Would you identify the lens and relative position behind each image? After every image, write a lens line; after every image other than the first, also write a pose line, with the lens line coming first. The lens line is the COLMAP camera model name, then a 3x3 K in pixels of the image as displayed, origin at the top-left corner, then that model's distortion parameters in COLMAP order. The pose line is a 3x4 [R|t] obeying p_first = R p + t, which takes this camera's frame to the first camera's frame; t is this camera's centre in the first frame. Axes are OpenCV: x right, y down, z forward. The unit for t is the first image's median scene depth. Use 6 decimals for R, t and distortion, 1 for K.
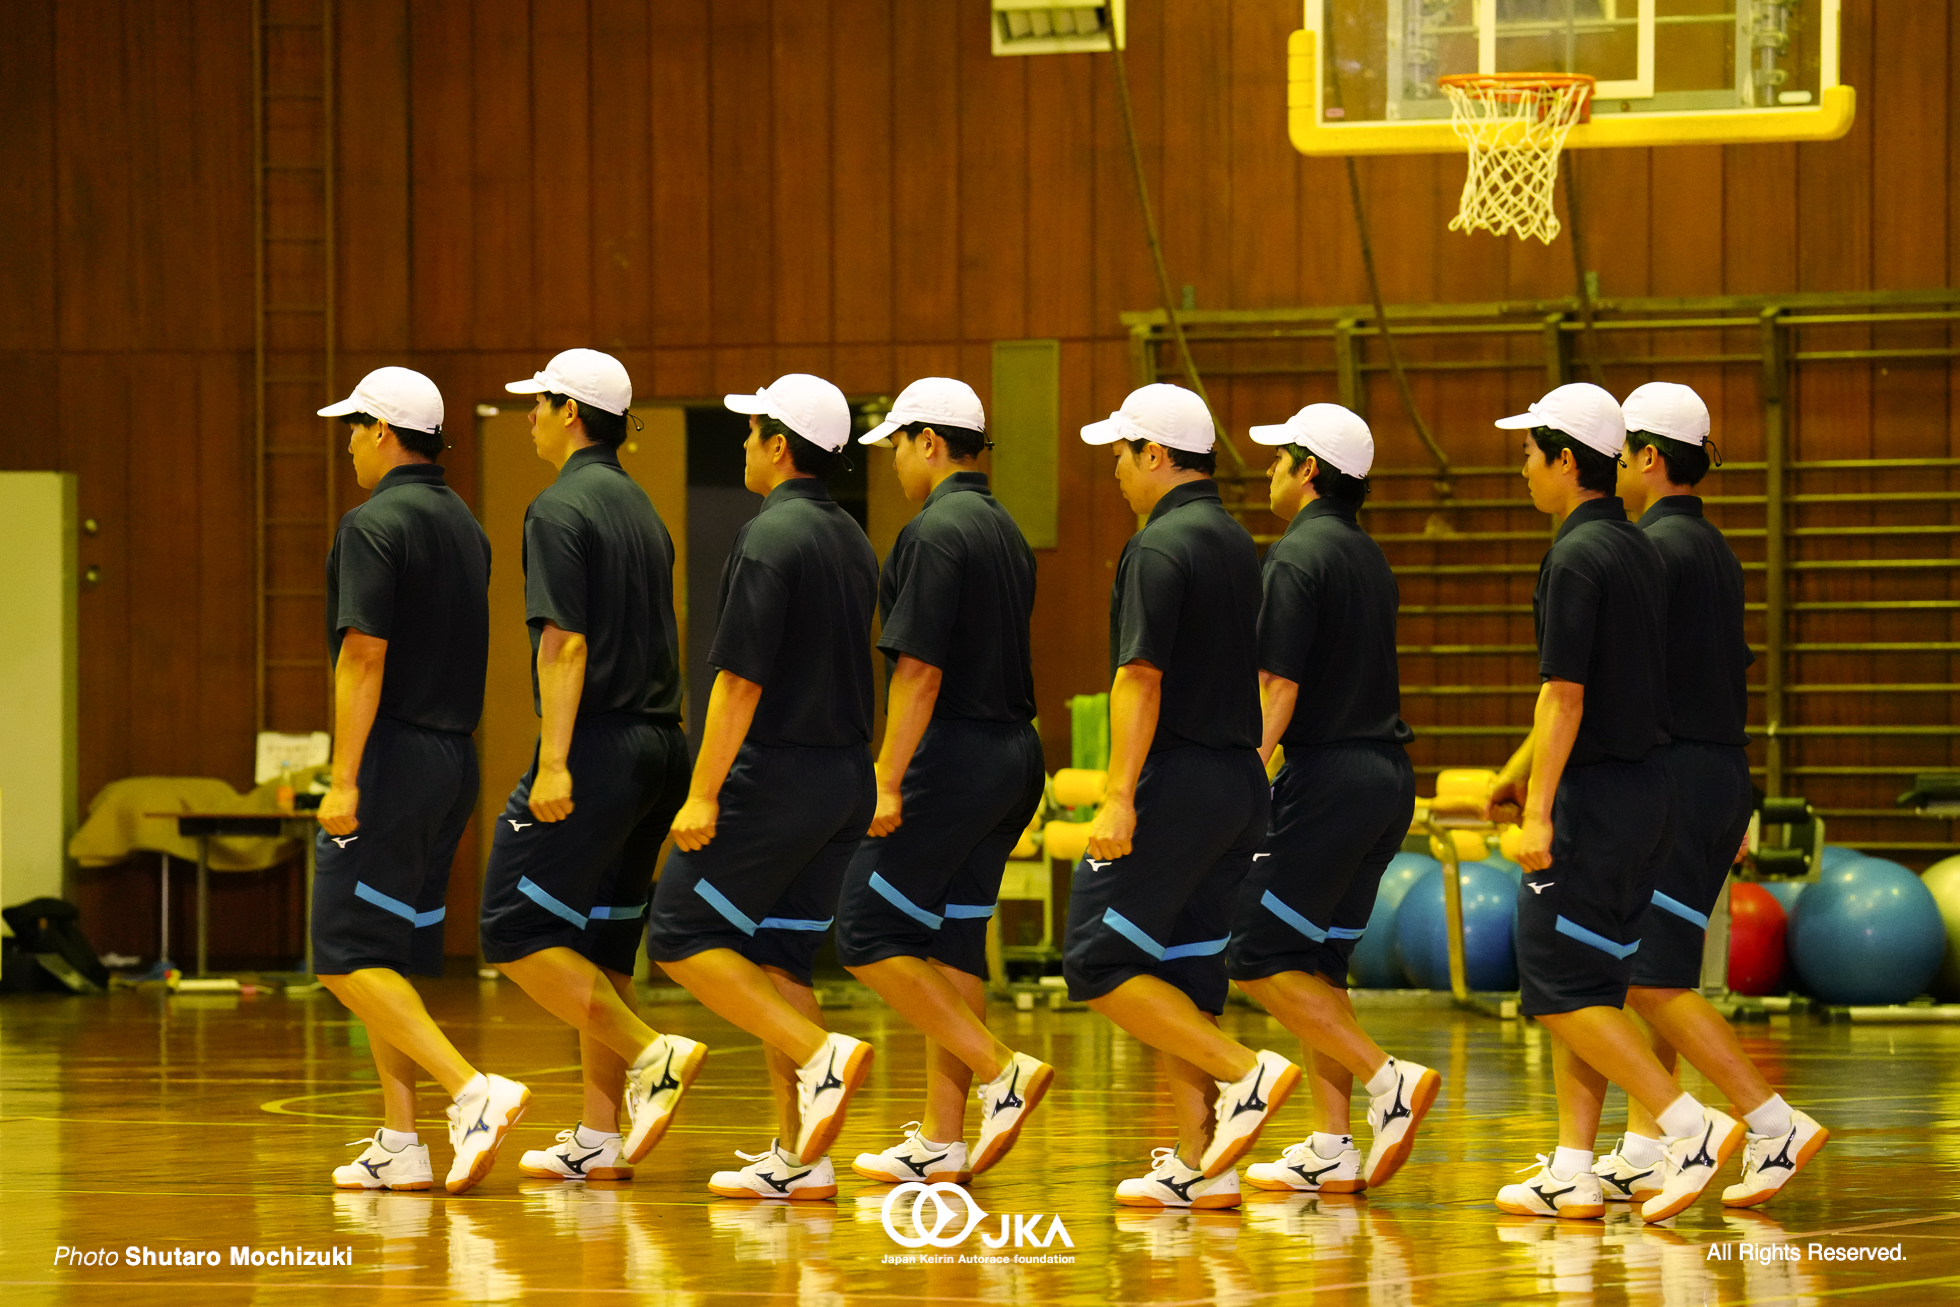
lens RADIAL K [[8863.5, 0, 970.3], [0, 8863.5, 655.4], [0, 0, 1]] dist [0.846249, 0.000000]
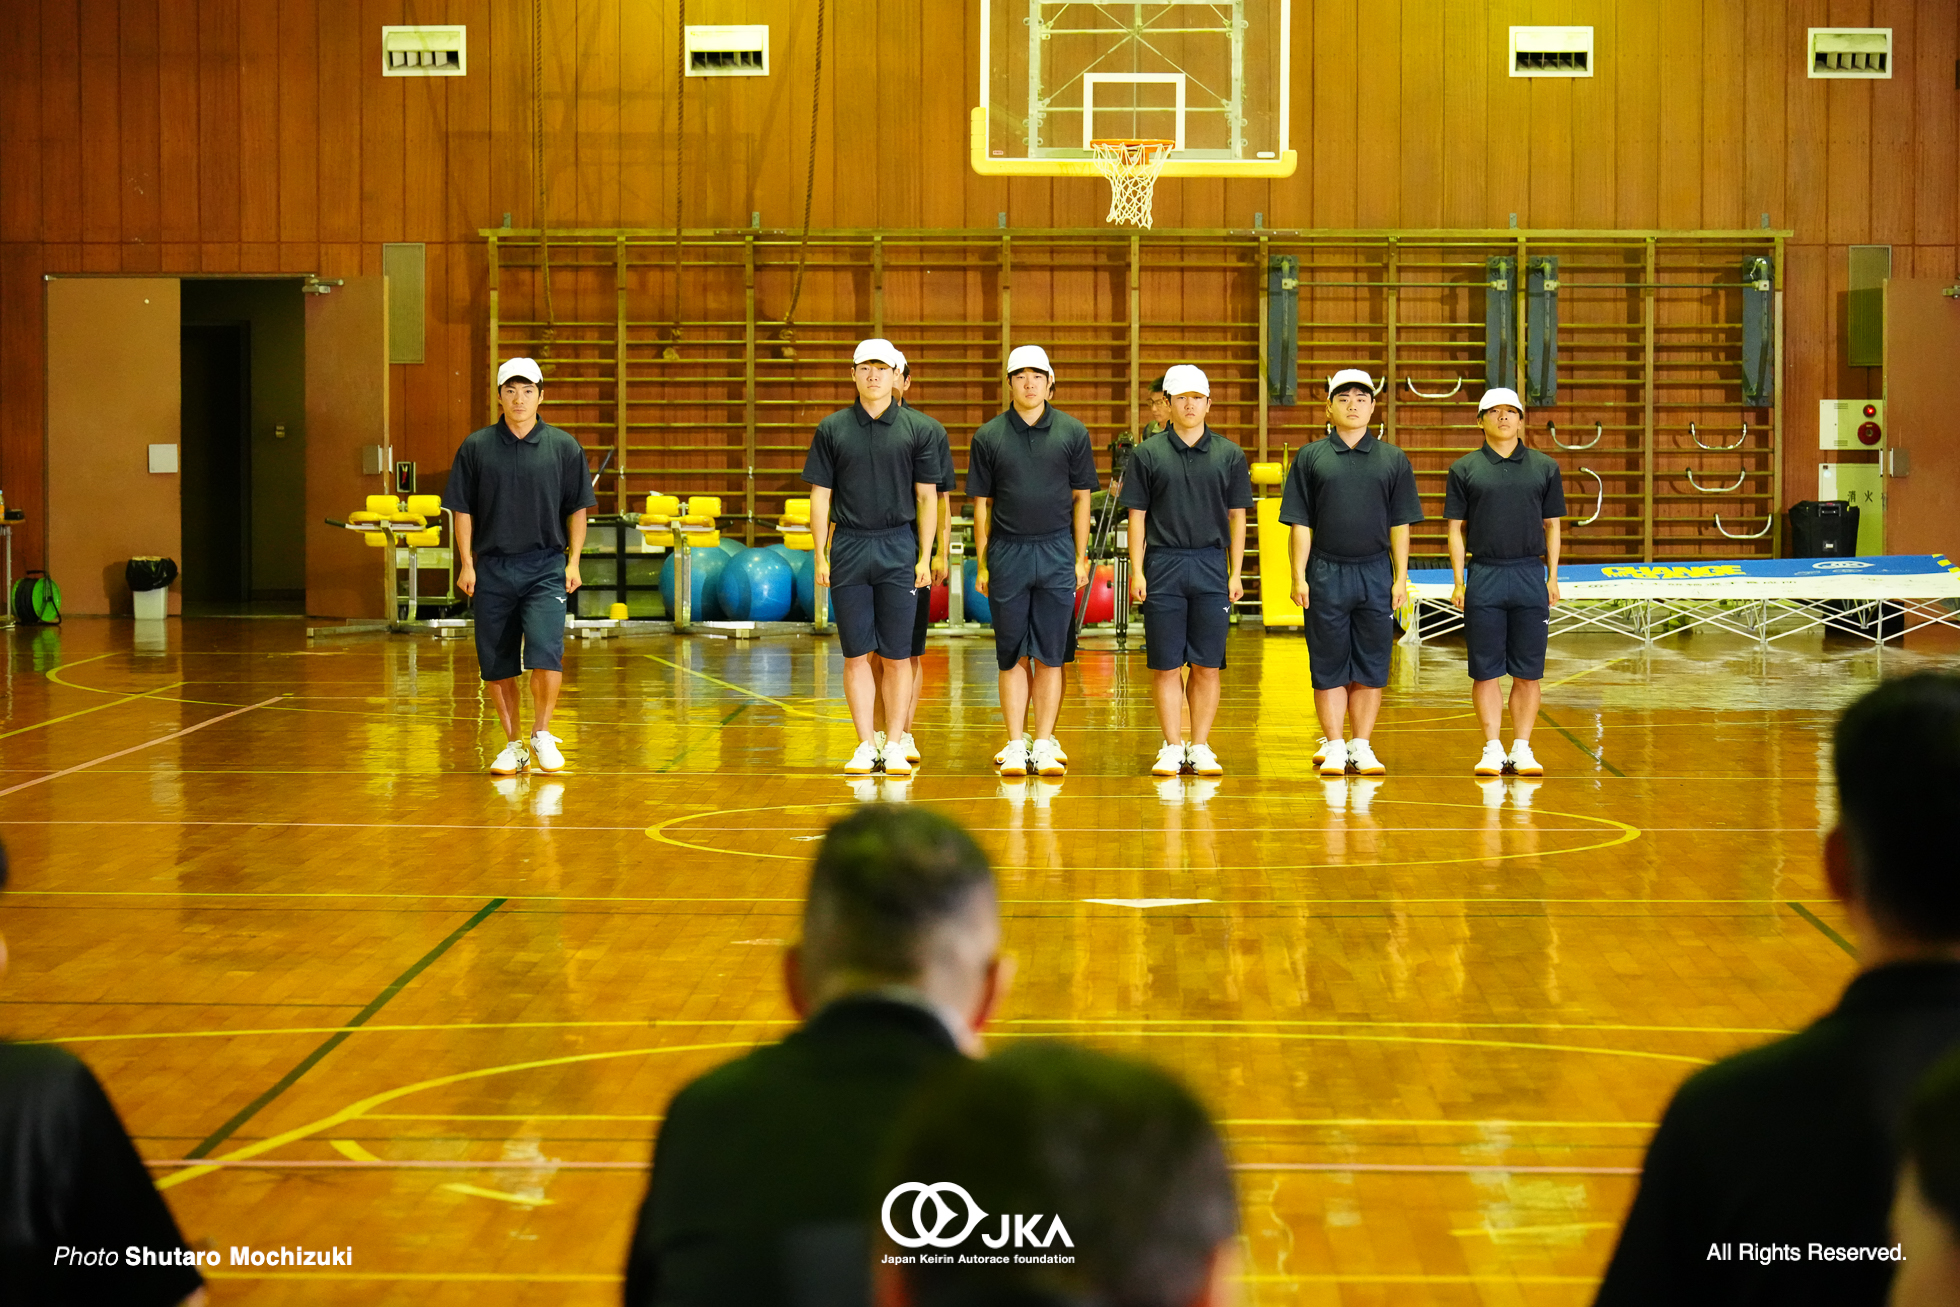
lens RADIAL K [[5651.8, 0, 981.9], [0, 5651.8, 647.4], [0, 0, 1]] dist [-0.063383, 0.000000]
pose [[0.929728, -0.014043, 0.367980, -0.304268], [-0.005867, 0.998581, 0.052930, -0.016468], [-0.368201, -0.051369, 0.928326, -0.060032]]
